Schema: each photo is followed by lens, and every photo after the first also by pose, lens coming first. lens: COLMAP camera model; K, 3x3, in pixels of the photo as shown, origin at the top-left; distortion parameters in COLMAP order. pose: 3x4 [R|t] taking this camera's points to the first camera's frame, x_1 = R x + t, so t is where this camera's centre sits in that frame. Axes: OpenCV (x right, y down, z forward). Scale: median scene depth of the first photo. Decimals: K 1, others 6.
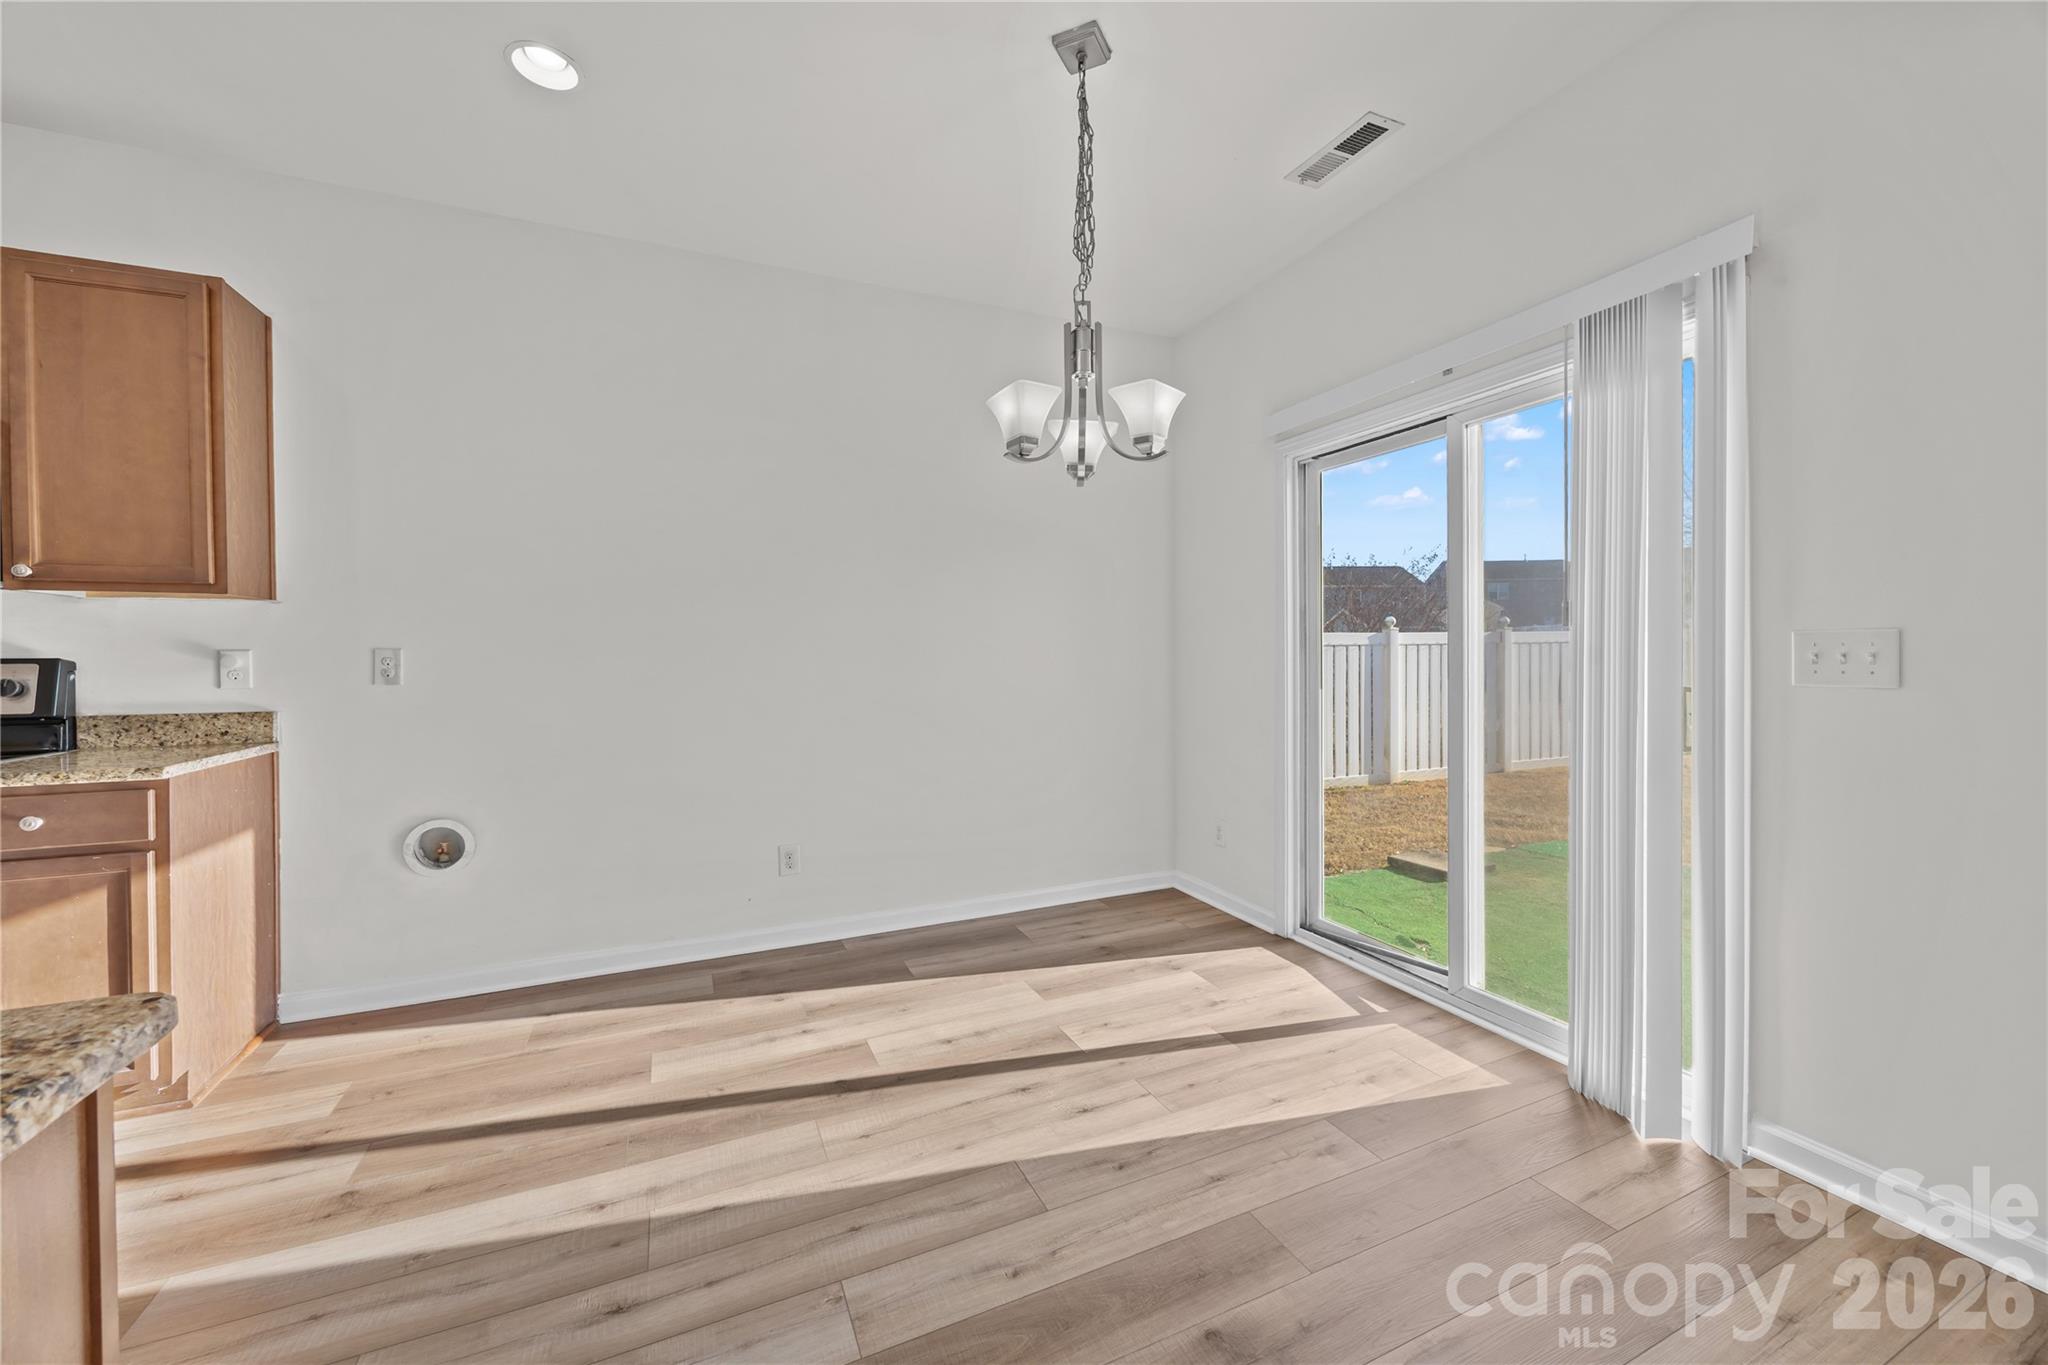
lens RADIAL K [[777.6, 0, 1030.6], [0, 777.6, 659.8], [0, 0, 1]] dist [-0.007380, -0.000441]
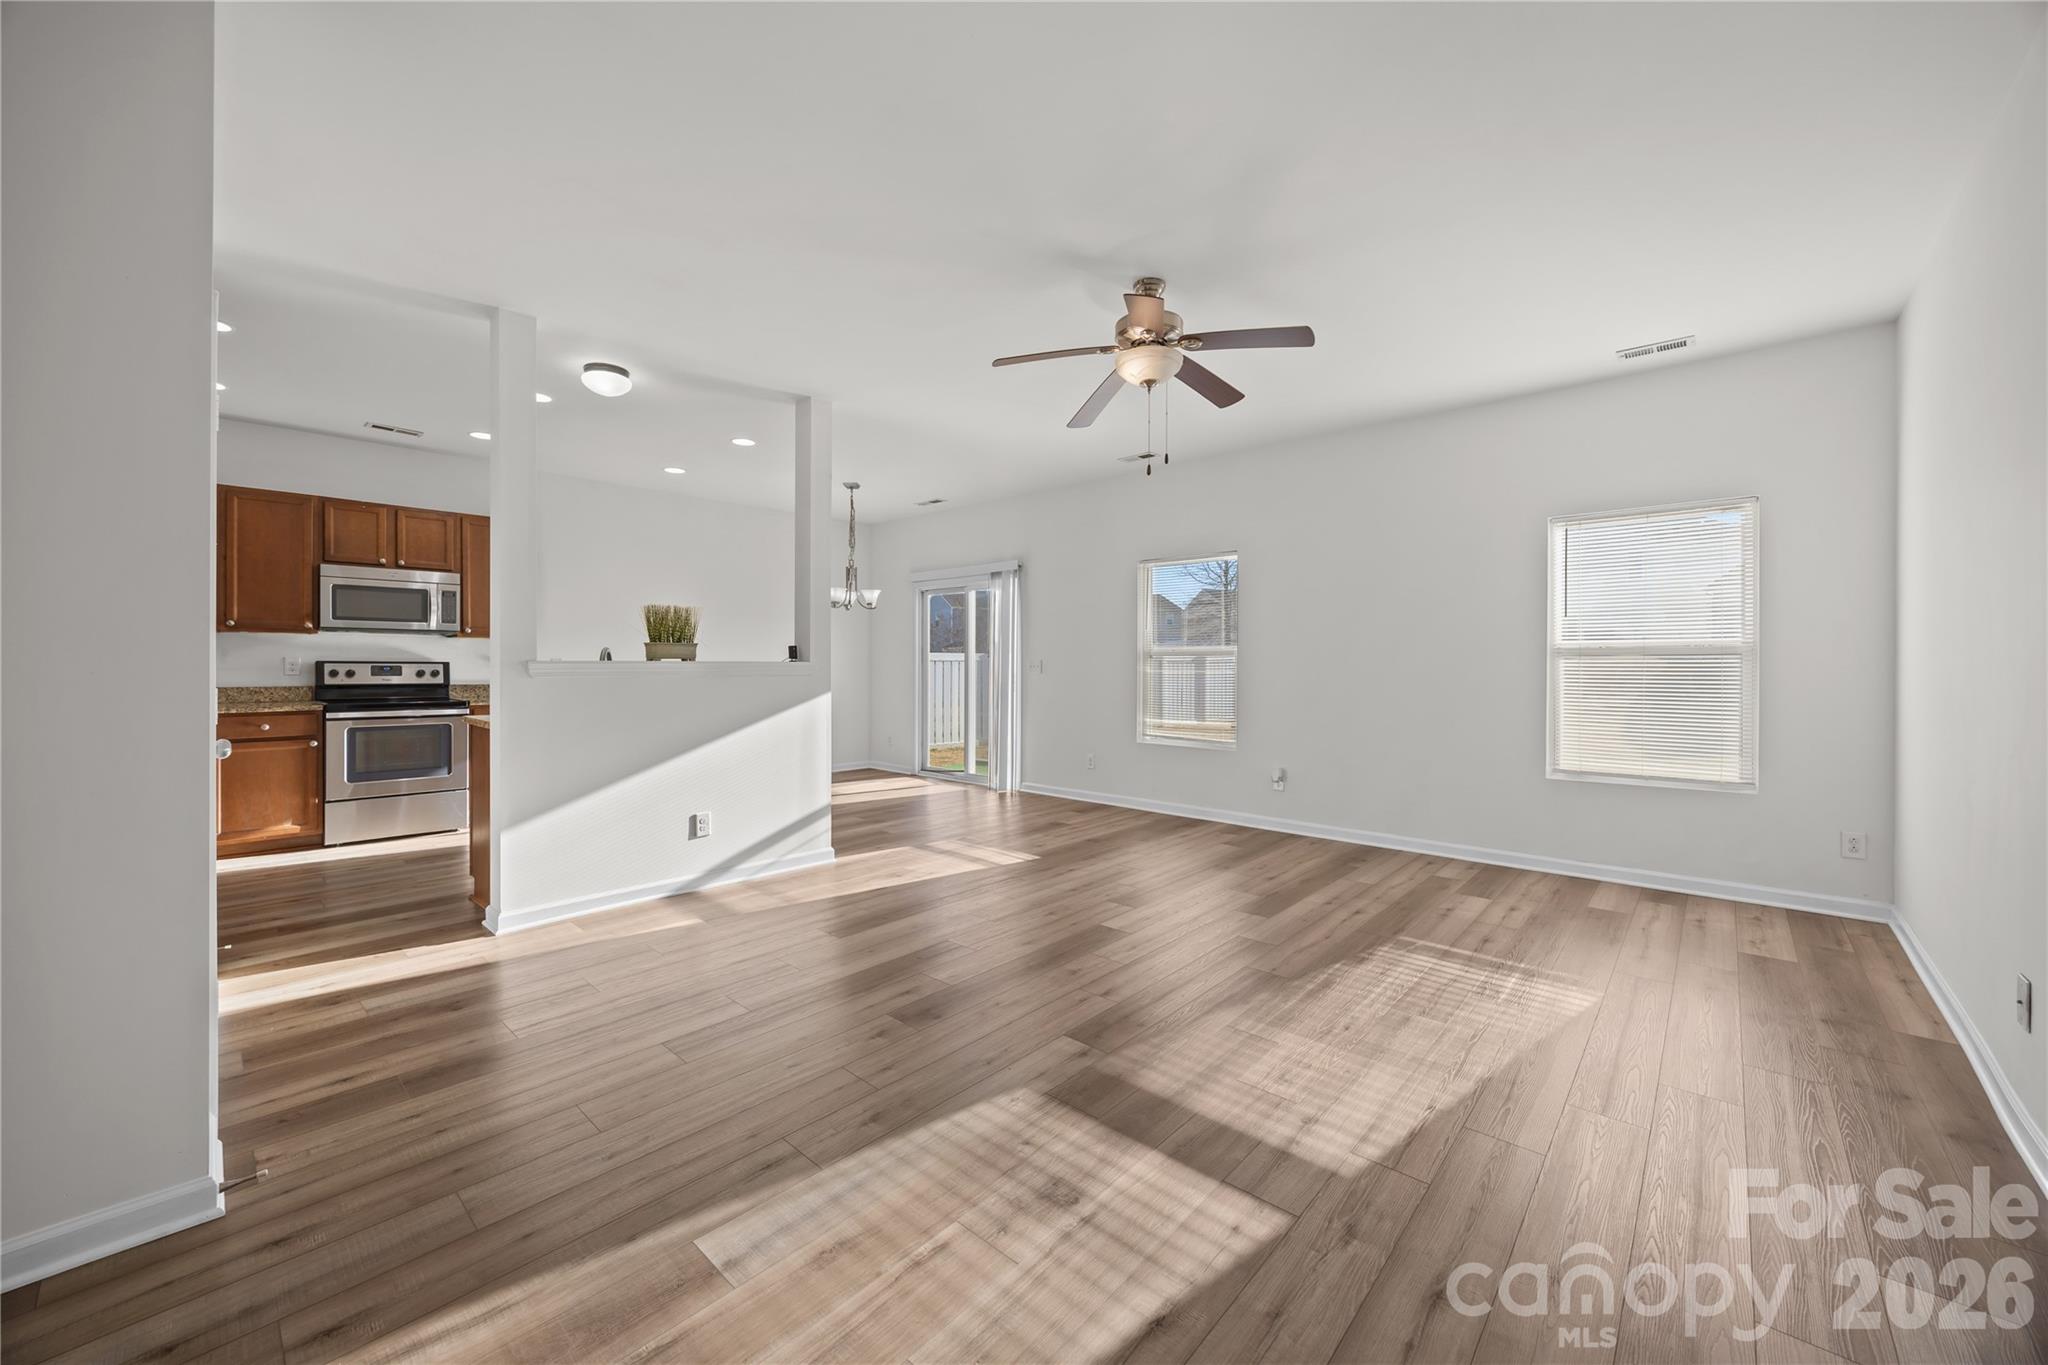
lens RADIAL K [[777.6, 0, 1034.4], [0, 777.6, 666.6], [0, 0, 1]] dist [-0.007380, -0.000441]
pose [[0.914498, 0.008493, 0.404501, -0.526133], [-0.006542, 0.999959, -0.006204, 0.018367], [-0.404537, 0.003027, 0.914516, -2.234536]]
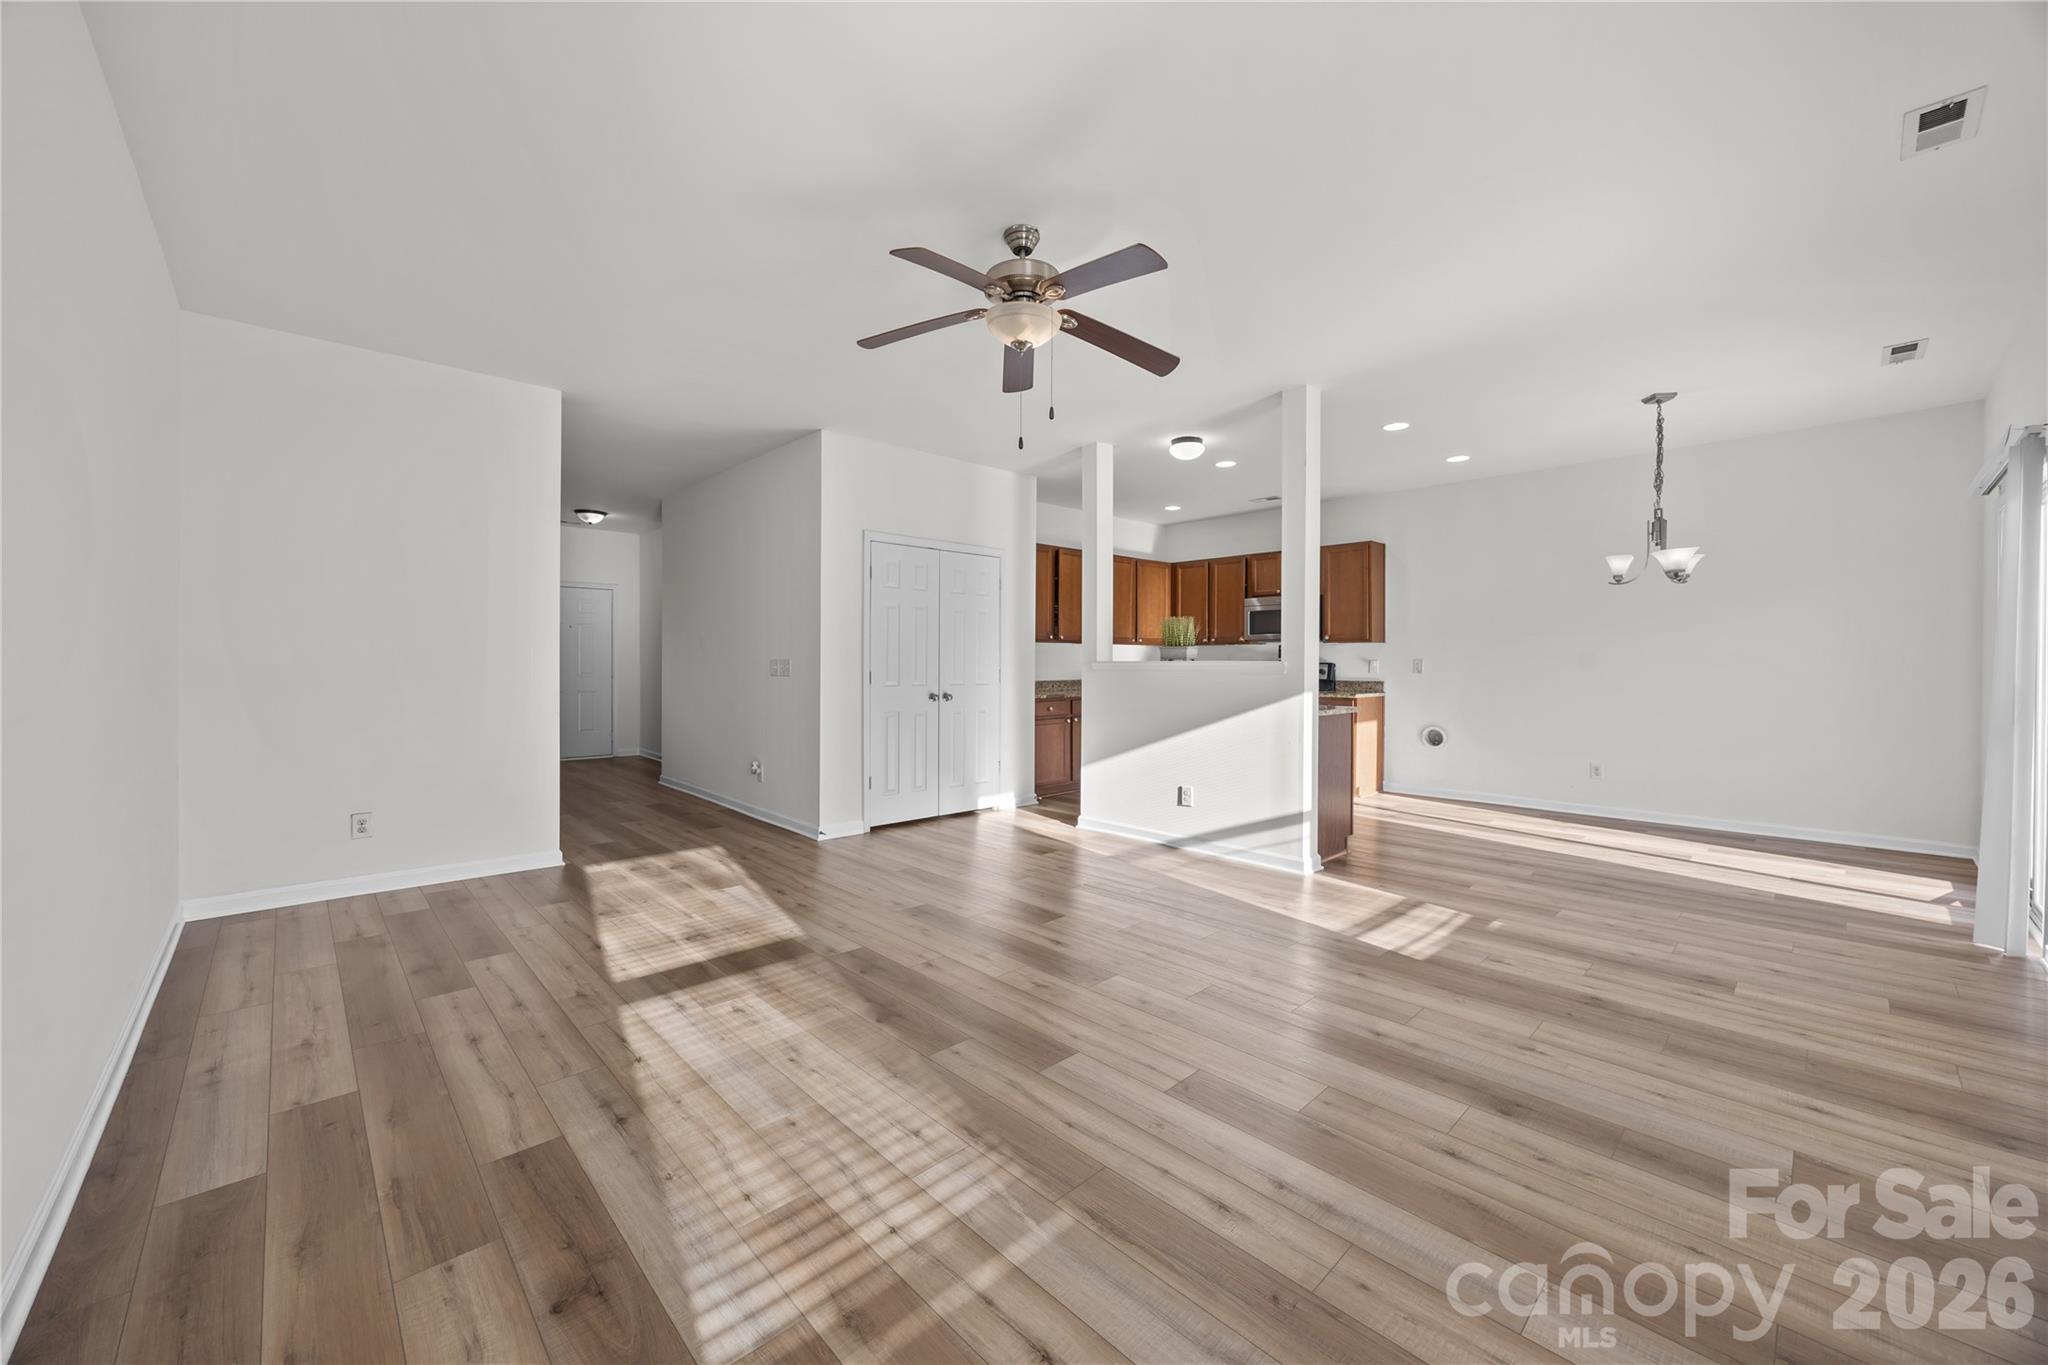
lens RADIAL K [[777.6, 0, 1005.5], [0, 777.6, 671.5], [0, 0, 1]] dist [-0.007380, -0.000441]
pose [[0.310256, 0.017814, -0.950486, 1.502325], [-0.010660, 0.999827, 0.015260, 0.000875], [0.950593, 0.005397, 0.310392, -1.397667]]
